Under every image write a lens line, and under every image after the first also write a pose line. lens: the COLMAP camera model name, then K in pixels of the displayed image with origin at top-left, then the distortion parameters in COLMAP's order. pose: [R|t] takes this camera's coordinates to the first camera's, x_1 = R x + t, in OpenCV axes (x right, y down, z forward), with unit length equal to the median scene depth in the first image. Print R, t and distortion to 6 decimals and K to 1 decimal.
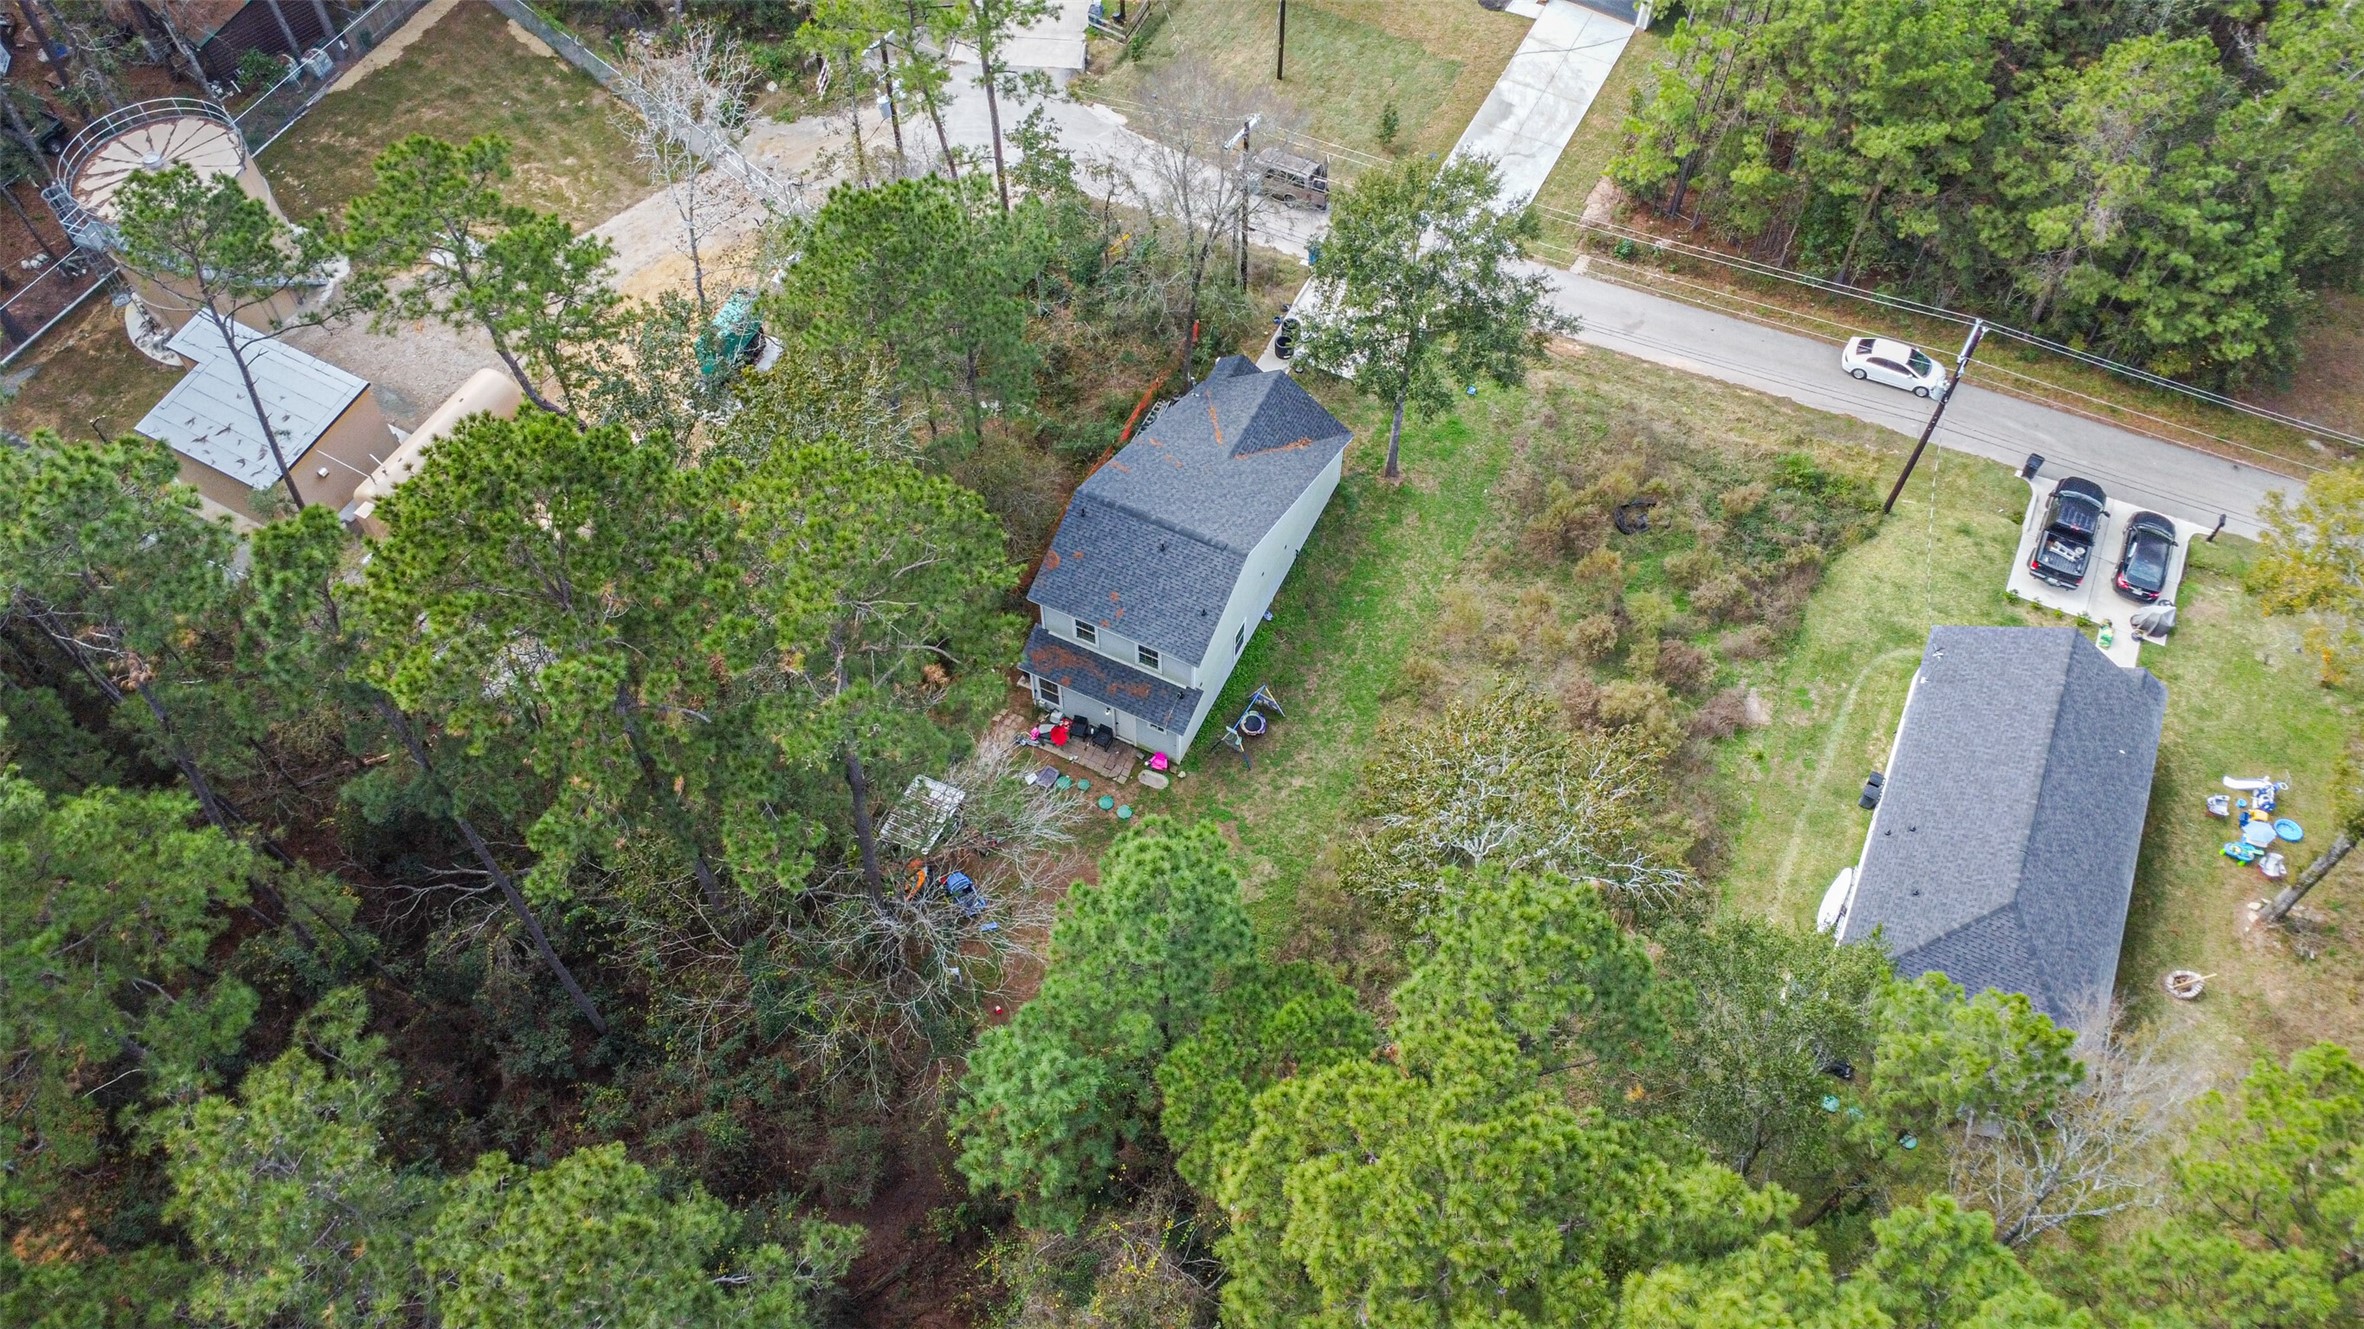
lens RADIAL K [[1724.6, 0, 1177.4], [0, 1724.6, 669.7], [0, 0, 1]] dist [-0.017861, -0.003675]
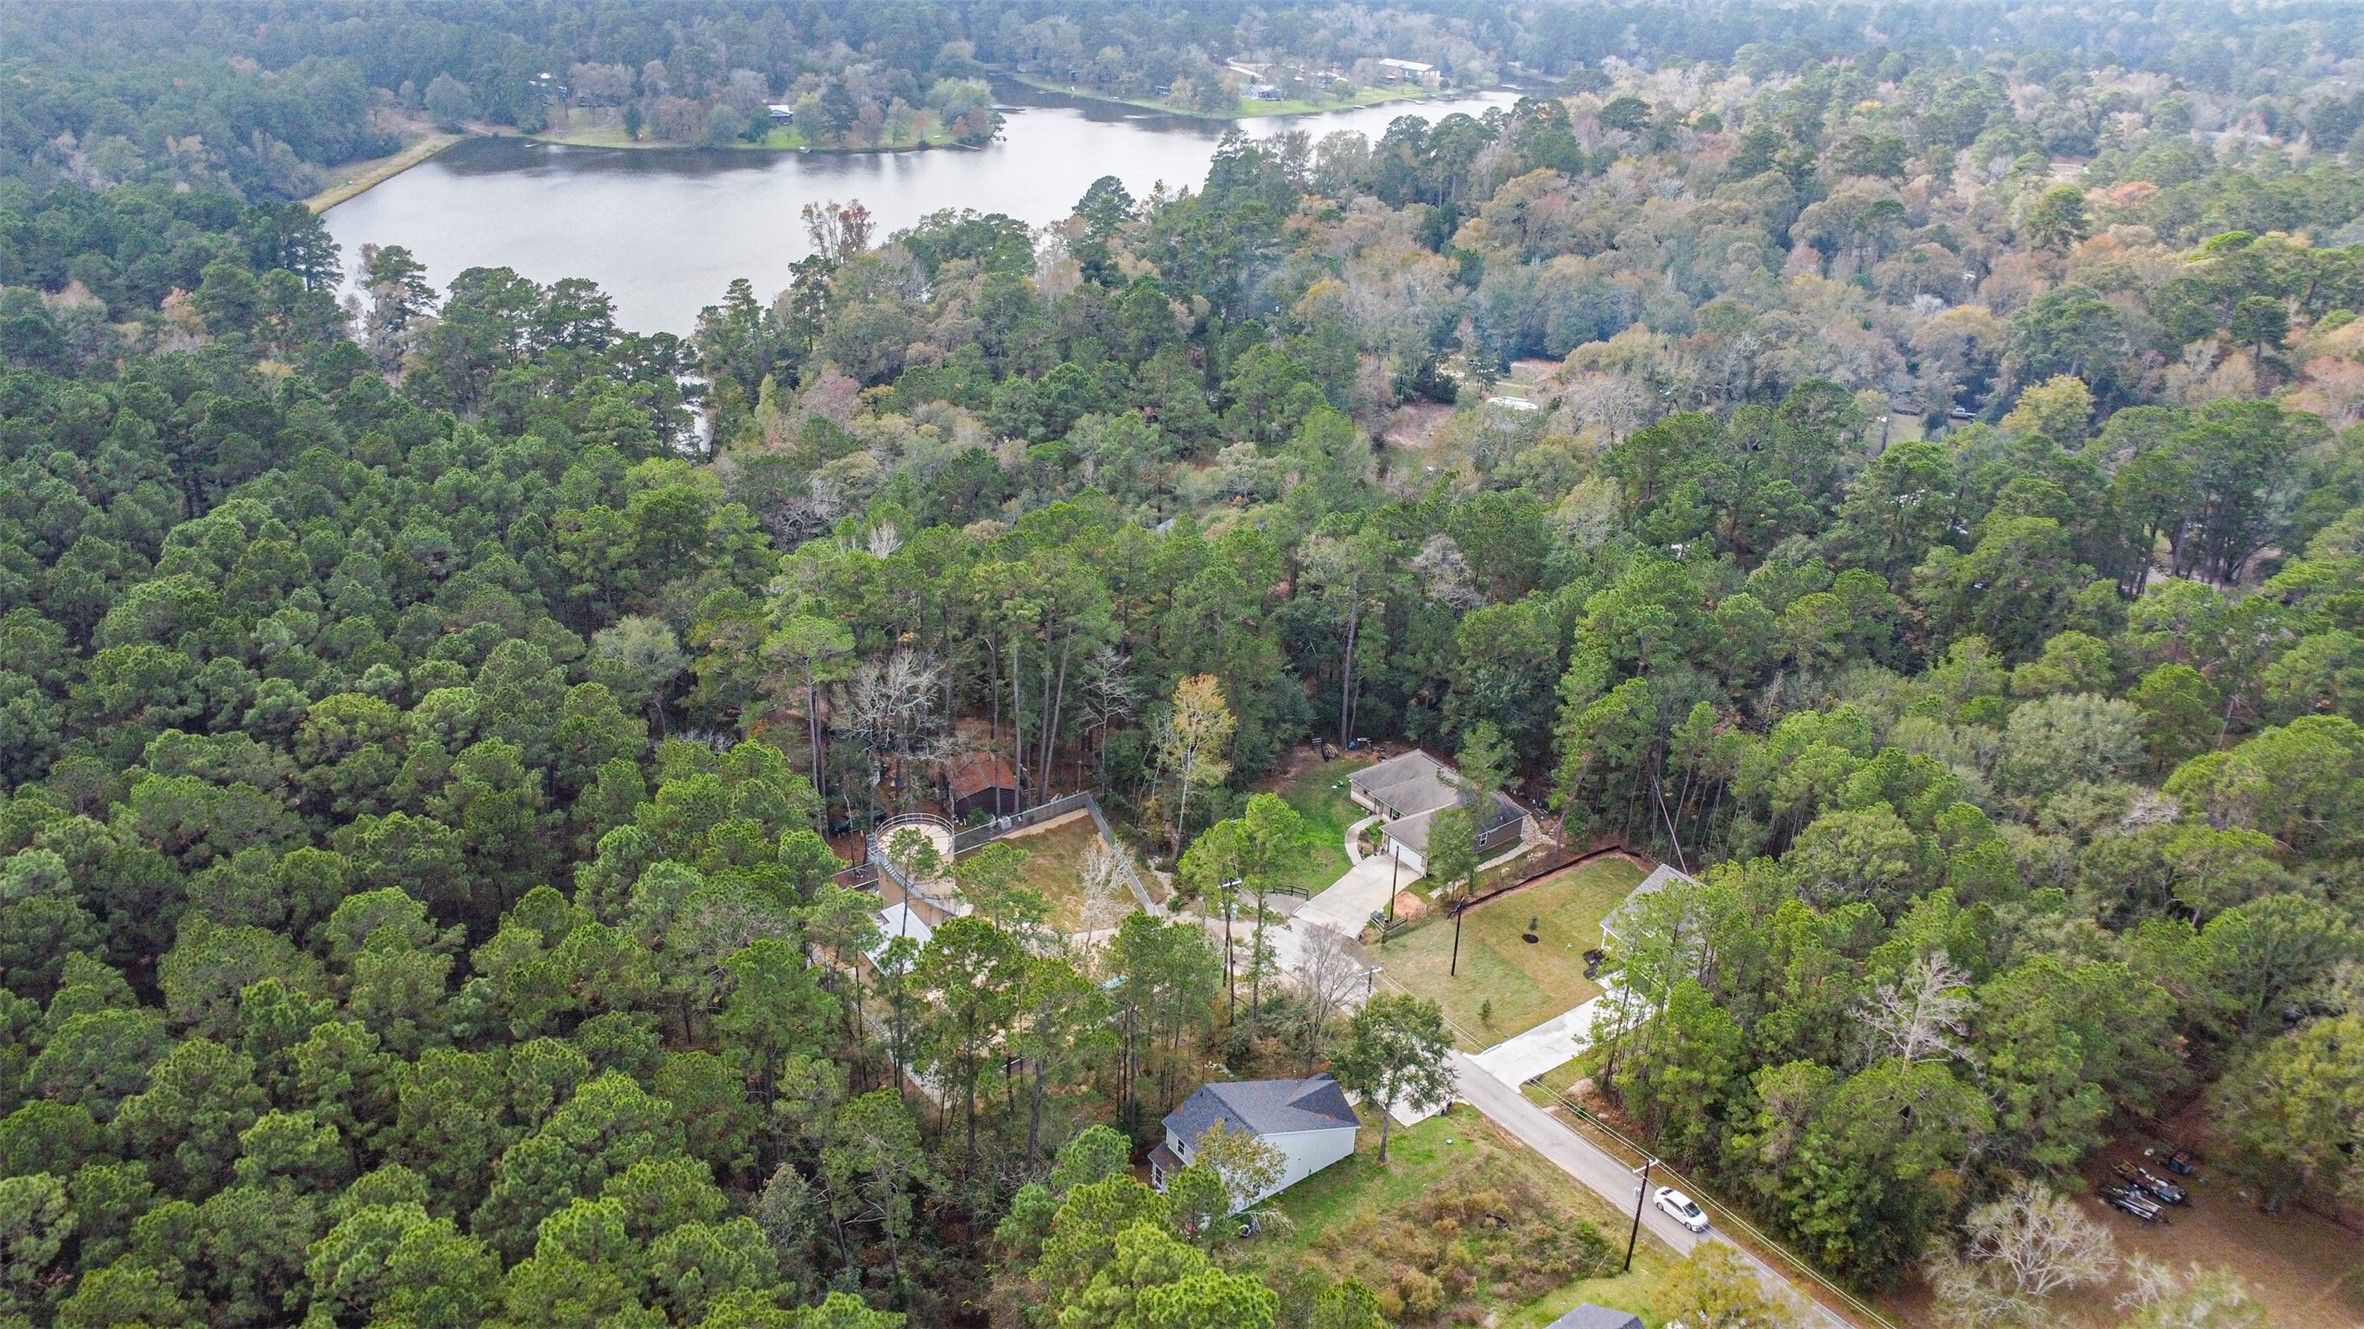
lens RADIAL K [[1724.6, 0, 1177.4], [0, 1724.6, 669.7], [0, 0, 1]] dist [-0.017861, -0.003675]
pose [[0.885467, 0.232365, -0.402436, 0.543983], [-0.402784, 0.815669, -0.415269, 0.311929], [0.231761, 0.529802, 0.815841, -0.847162]]
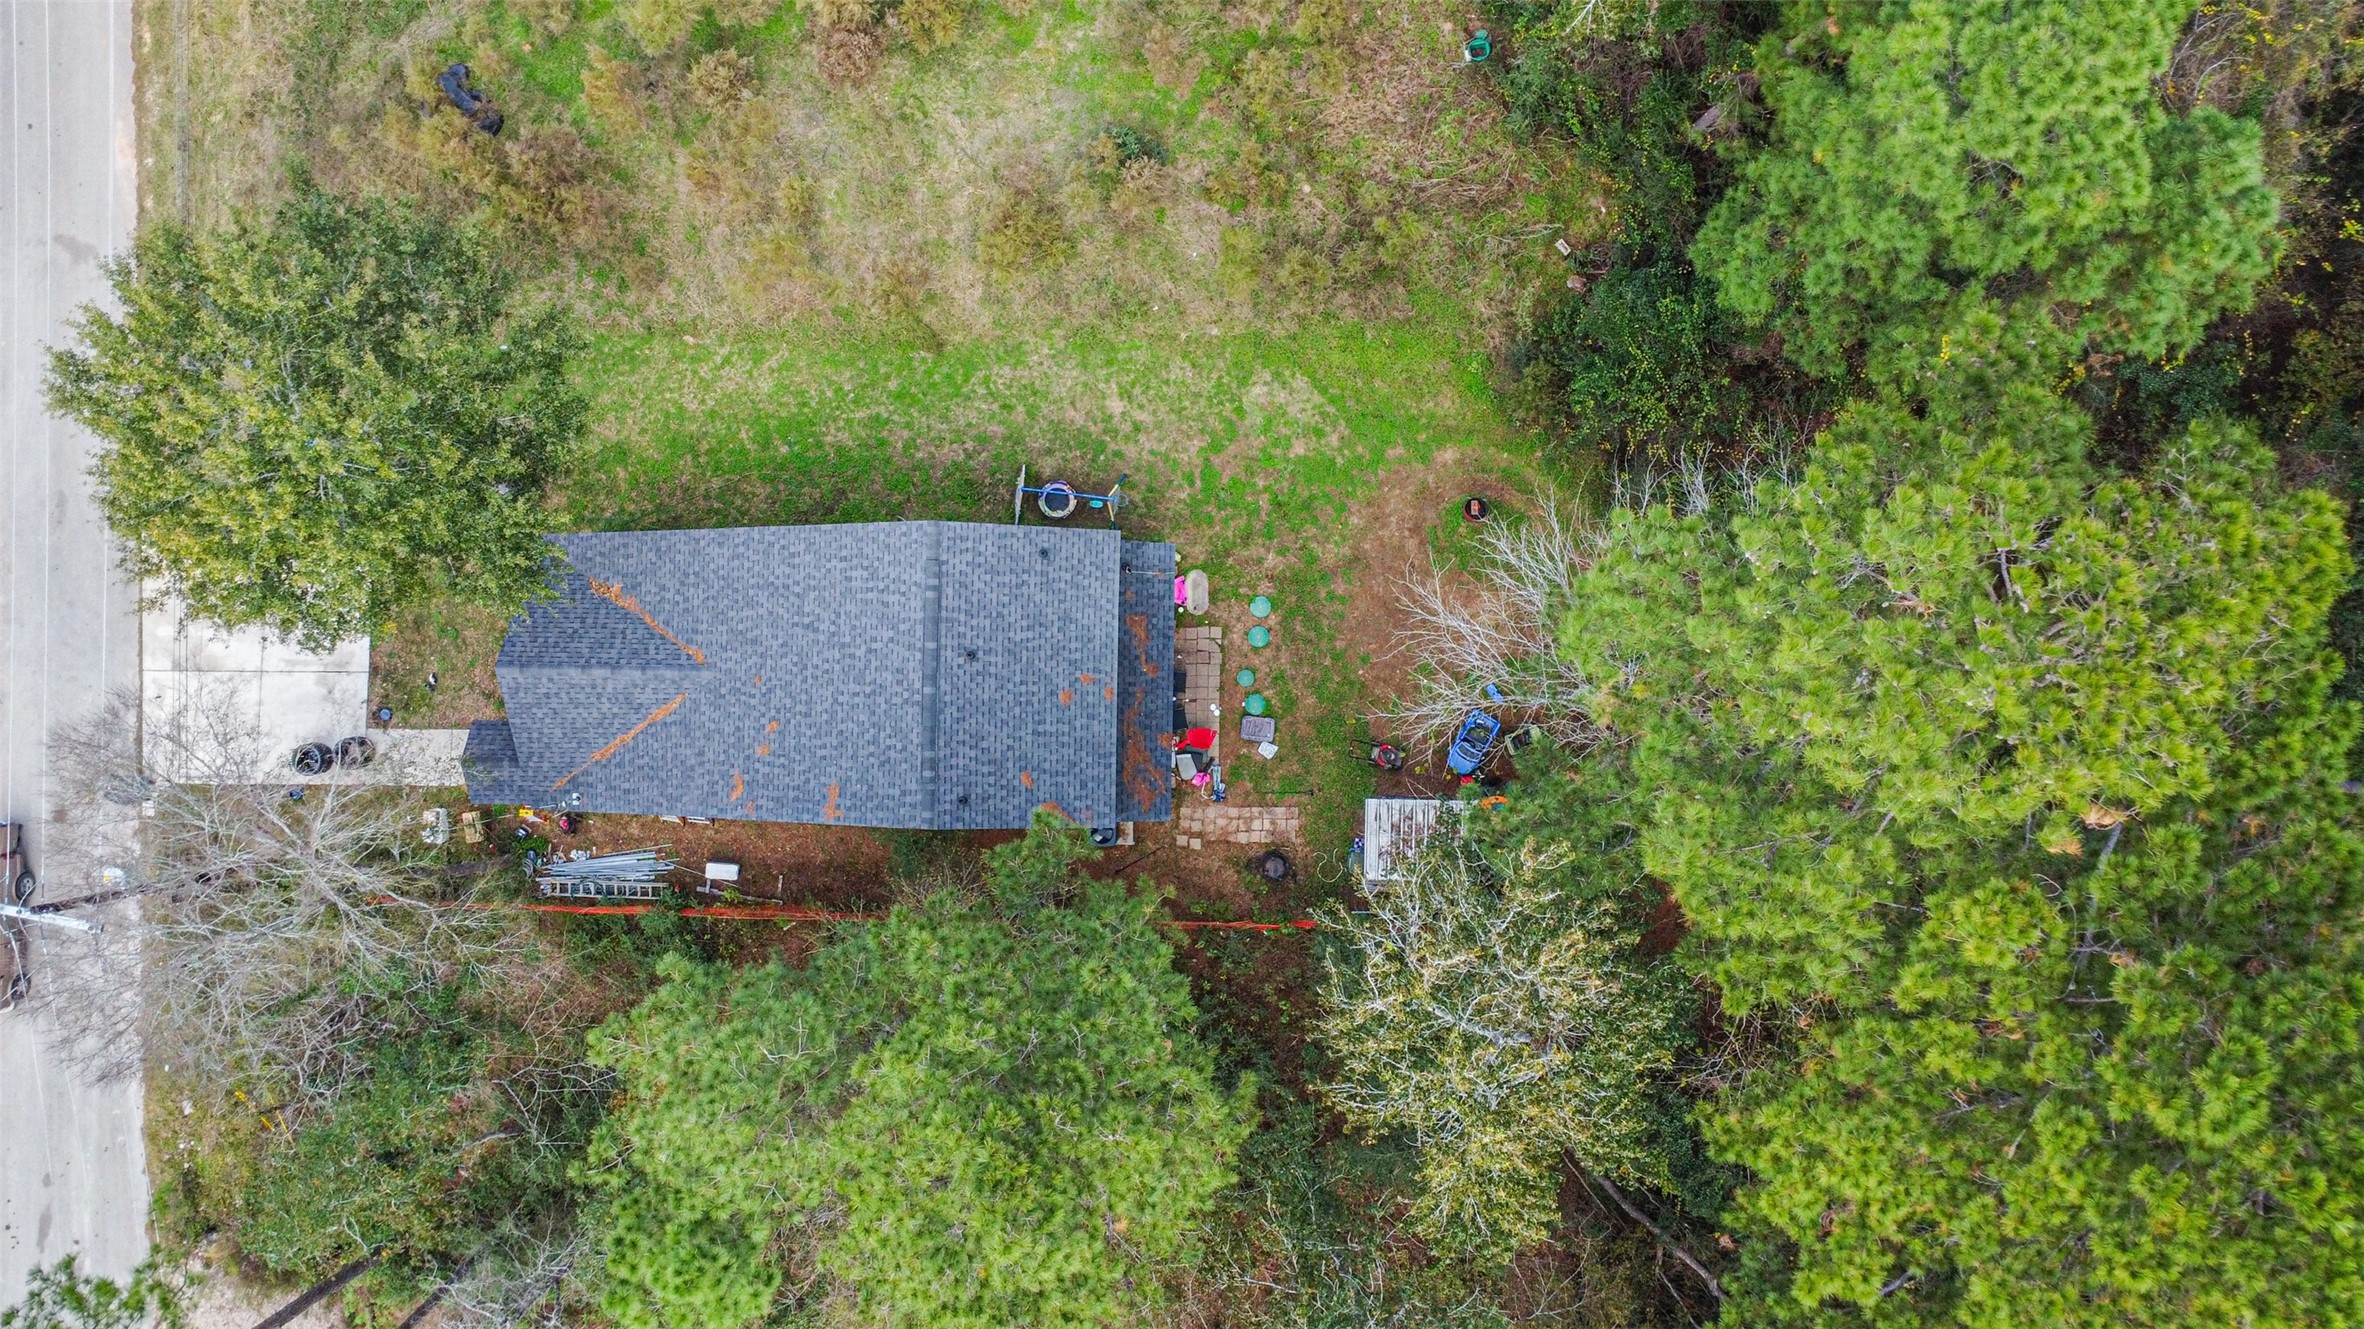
lens RADIAL K [[1724.6, 0, 1177.4], [0, 1724.6, 669.7], [0, 0, 1]] dist [-0.017861, -0.003675]
pose [[-0.420217, -0.906914, 0.030412, -0.053577], [0.739561, -0.322870, 0.590597, -0.324647], [-0.525801, 0.270670, 0.806394, 0.388572]]
